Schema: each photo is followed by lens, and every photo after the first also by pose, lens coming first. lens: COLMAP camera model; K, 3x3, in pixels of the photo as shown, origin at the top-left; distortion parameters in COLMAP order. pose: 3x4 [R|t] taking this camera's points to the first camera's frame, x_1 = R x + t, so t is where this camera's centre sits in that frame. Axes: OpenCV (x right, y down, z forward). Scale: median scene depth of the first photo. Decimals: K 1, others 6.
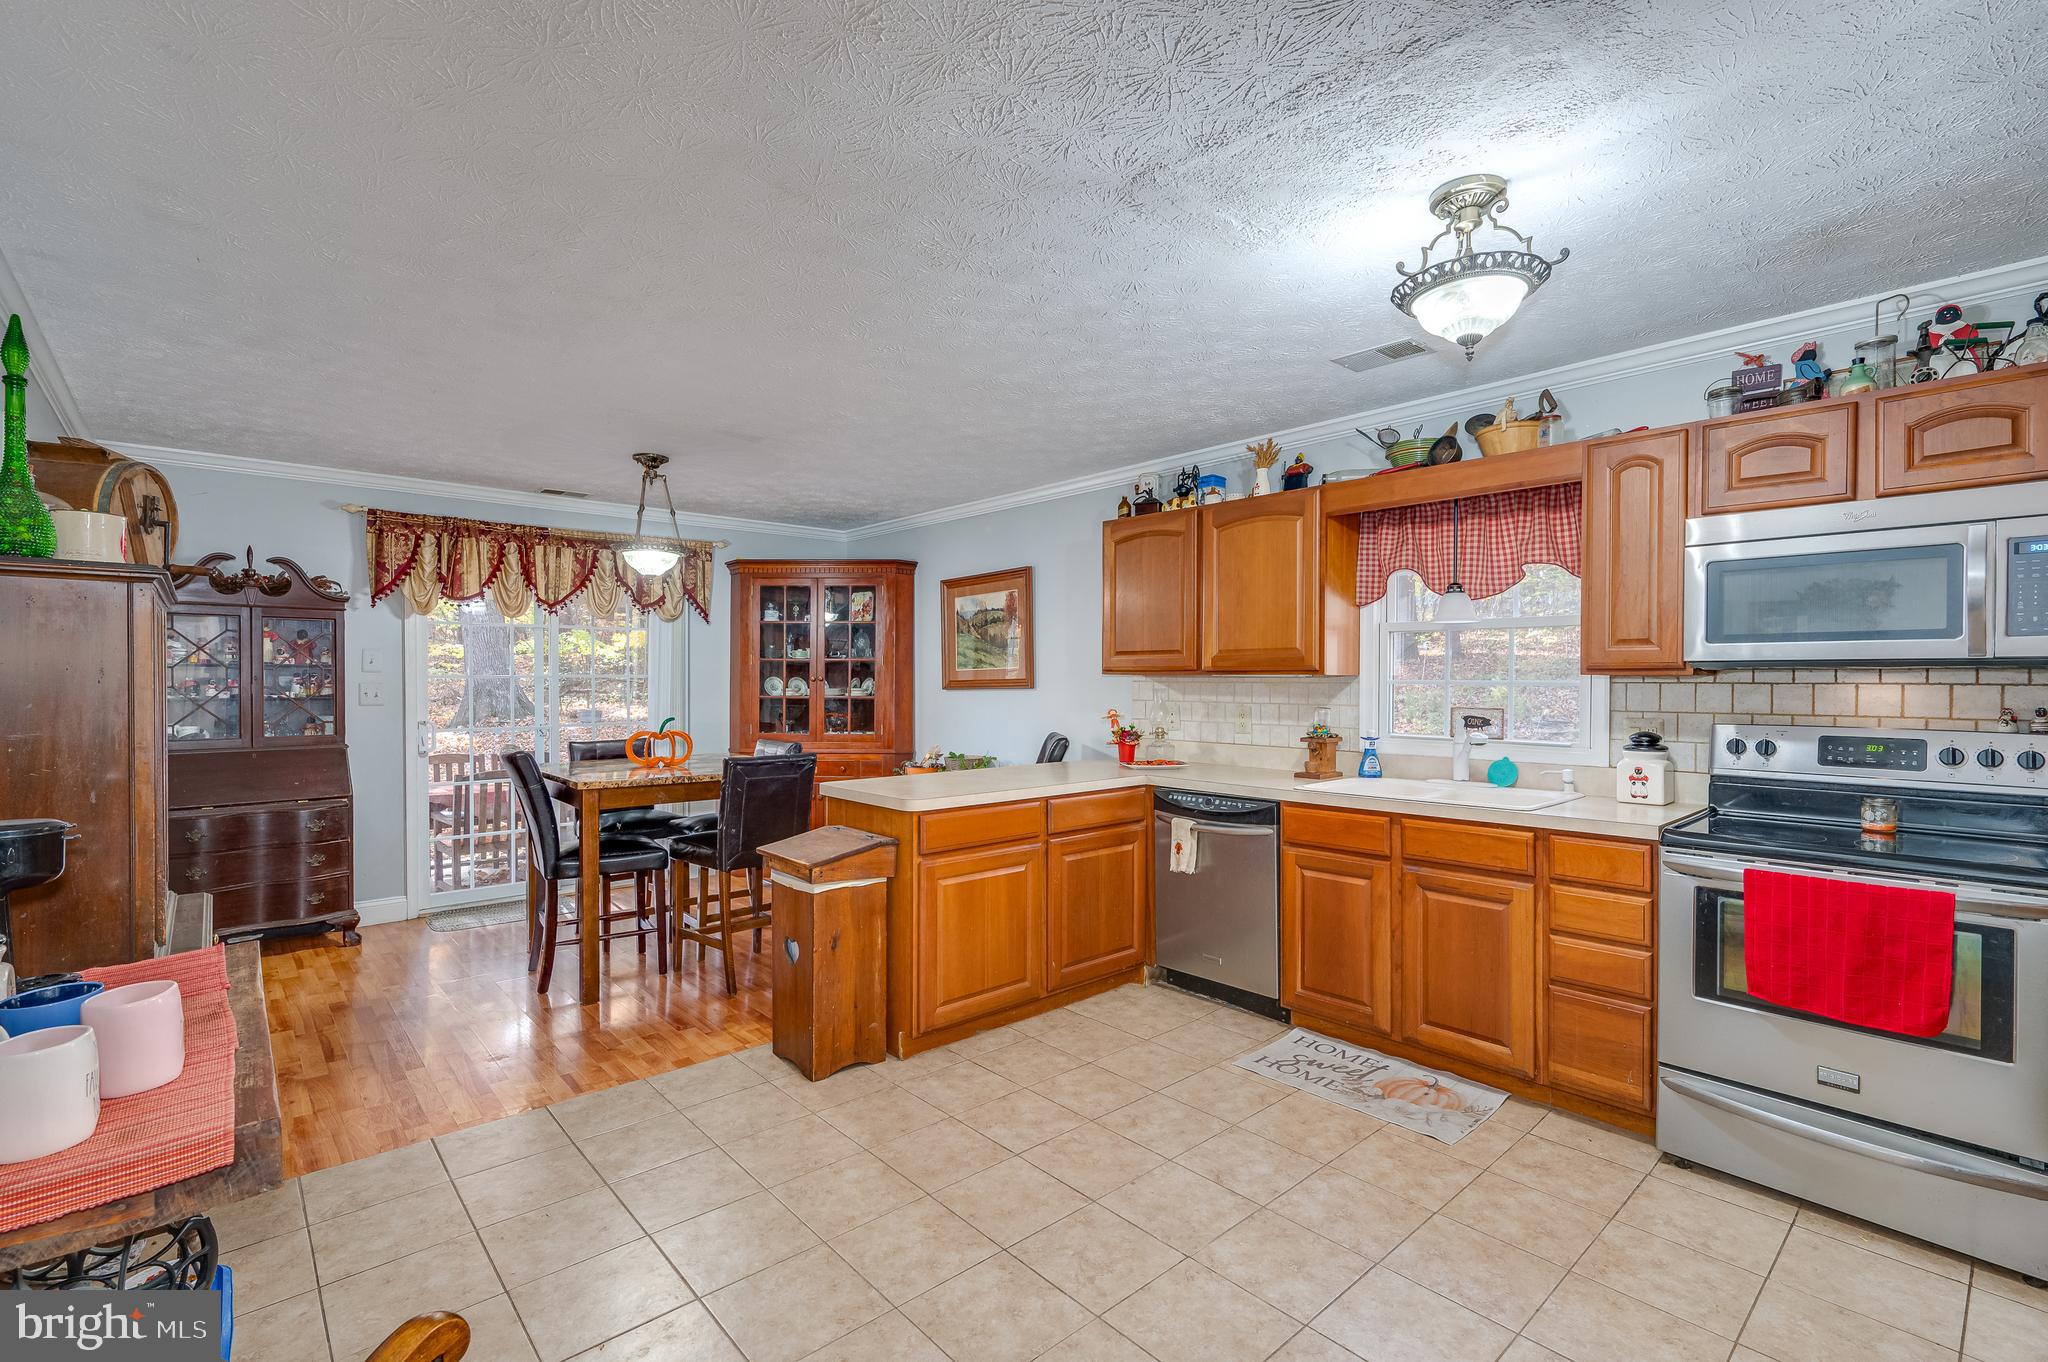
lens RADIAL K [[922.5, 0, 1025.6], [0, 922.5, 680.2], [0, 0, 1]] dist [0.003919, -0.000423]
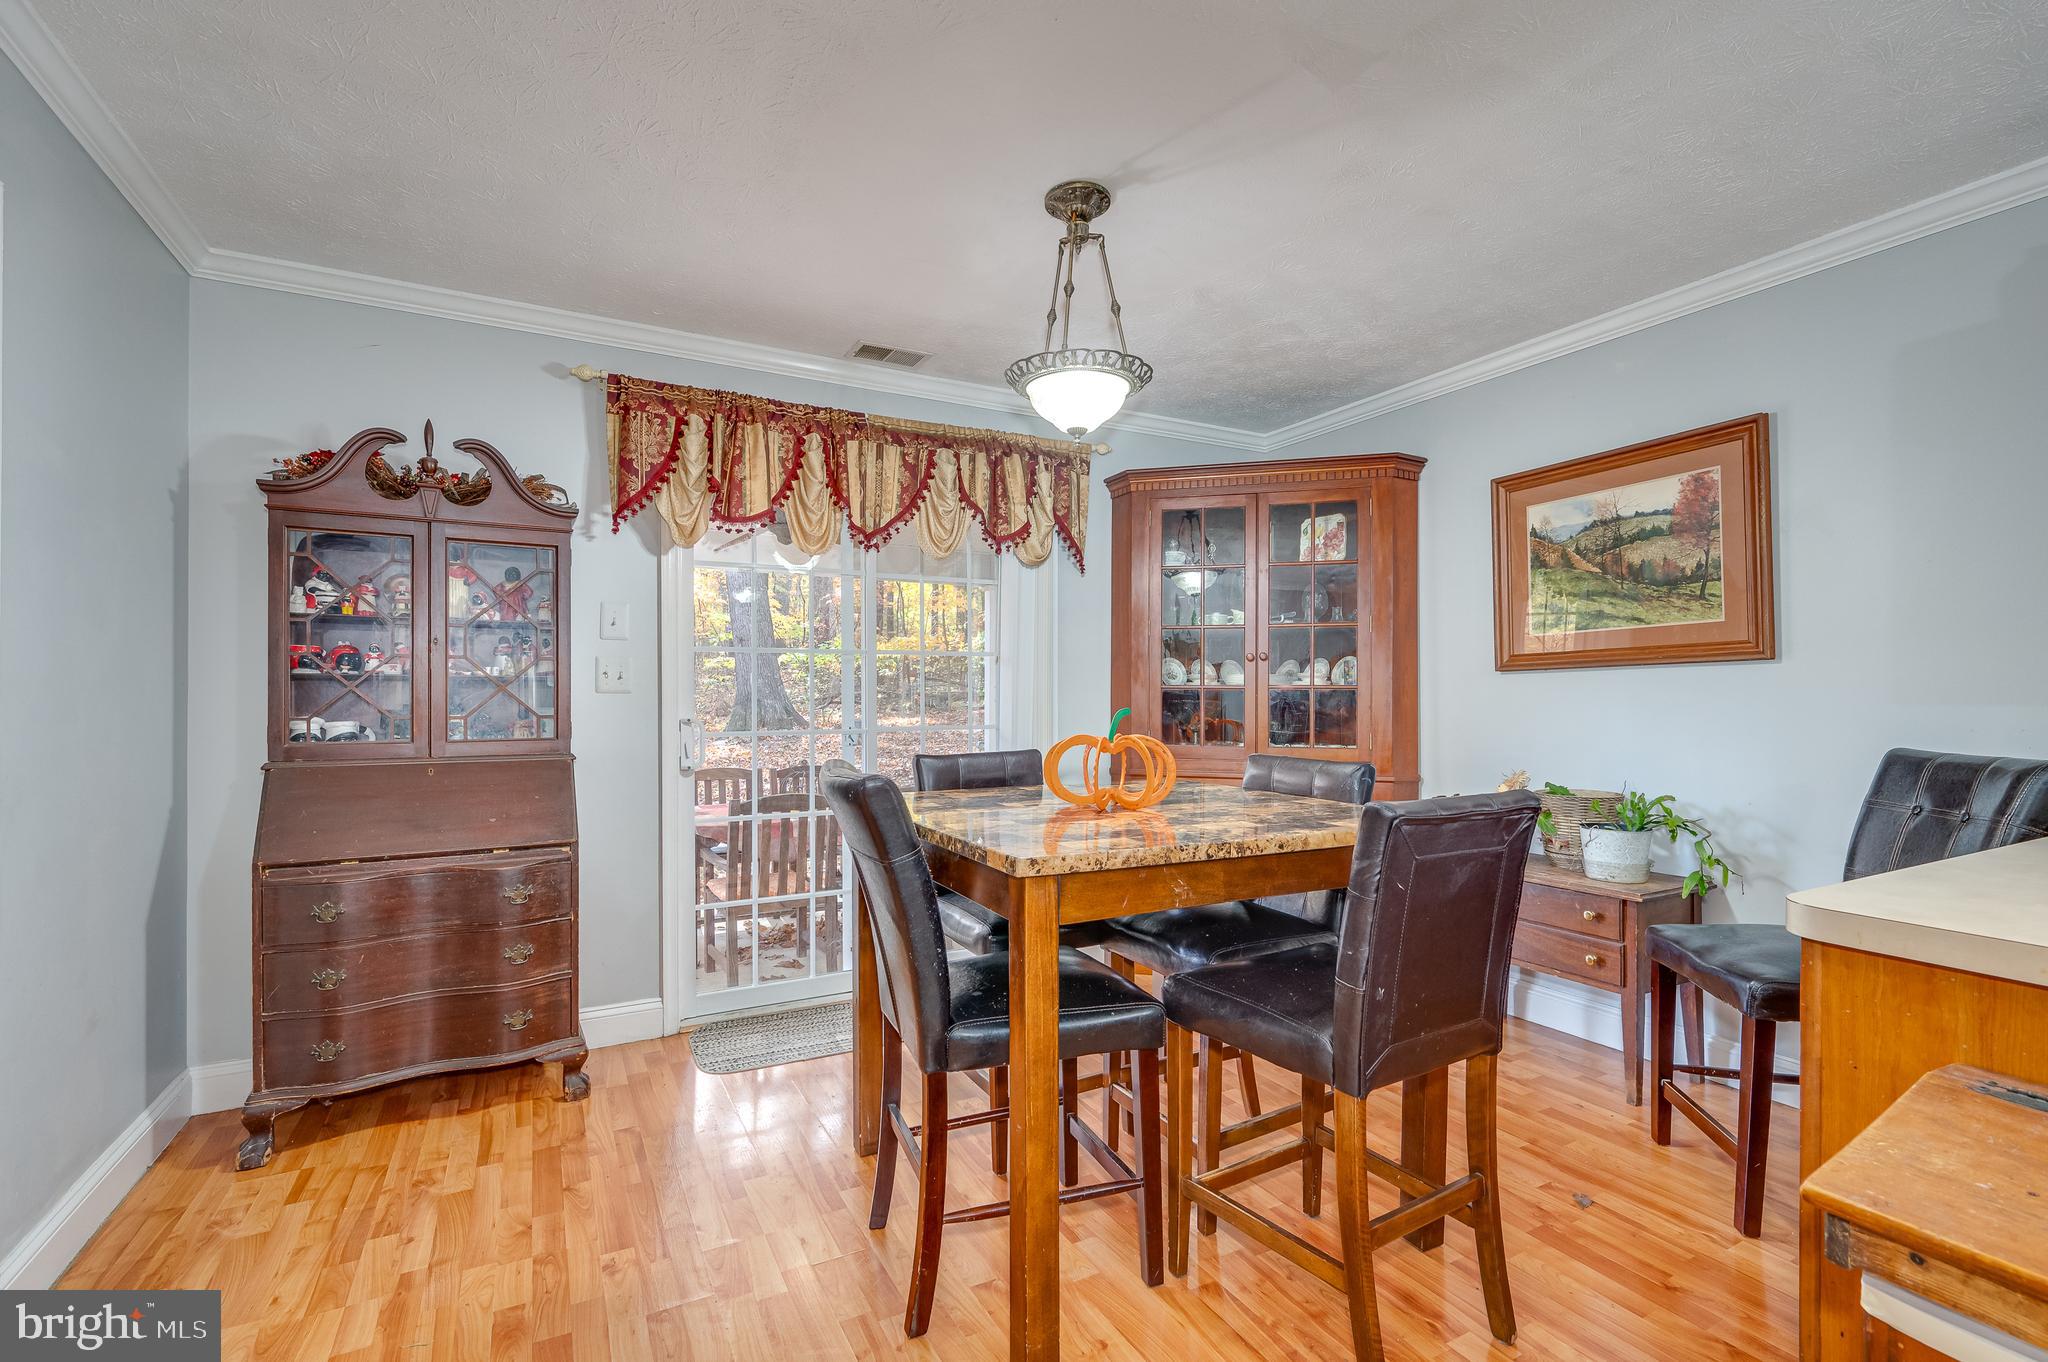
lens RADIAL K [[922.5, 0, 1017.7], [0, 922.5, 677.6], [0, 0, 1]] dist [0.003919, -0.000423]
pose [[0.969815, -0.007781, -0.243717, -0.325802], [0.002737, 0.999775, -0.021027, 0.034803], [0.243826, 0.019726, 0.969618, 0.517774]]
